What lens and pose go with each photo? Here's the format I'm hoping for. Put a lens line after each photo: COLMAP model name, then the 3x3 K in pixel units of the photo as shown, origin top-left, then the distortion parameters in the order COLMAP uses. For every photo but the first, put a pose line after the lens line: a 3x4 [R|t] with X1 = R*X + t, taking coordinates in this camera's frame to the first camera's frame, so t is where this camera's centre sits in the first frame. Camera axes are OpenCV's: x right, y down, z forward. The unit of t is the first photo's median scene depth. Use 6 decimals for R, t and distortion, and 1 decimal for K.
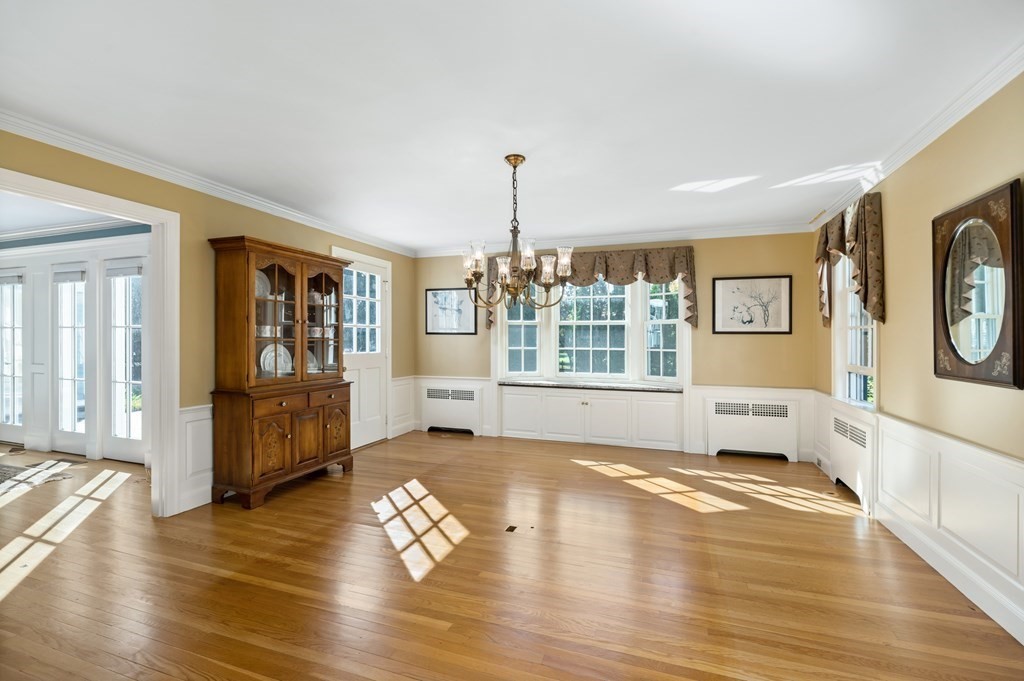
lens RADIAL K [[444.9, 0, 513.5], [0, 444.9, 337.1], [0, 0, 1]] dist [-0.000278, 0.000887]
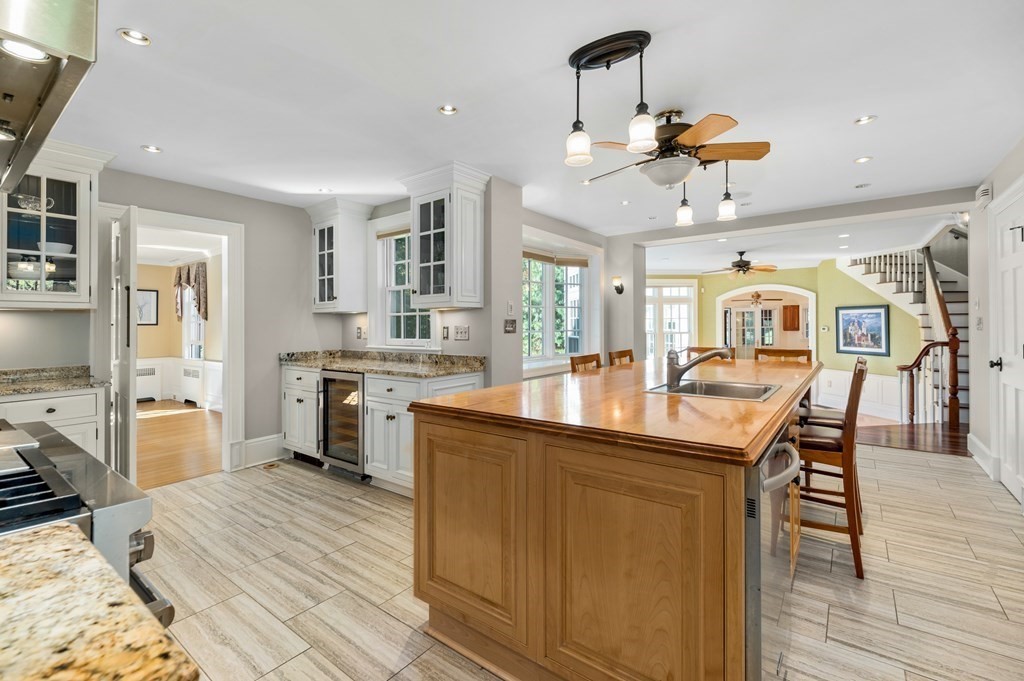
lens RADIAL K [[444.9, 0, 524.2], [0, 444.9, 323.1], [0, 0, 1]] dist [-0.000278, 0.000887]
pose [[0.281079, 0.008966, 0.959643, -0.749289], [0.001777, 0.999950, -0.009863, 0.004500], [-0.959683, 0.004477, 0.281049, -1.002472]]
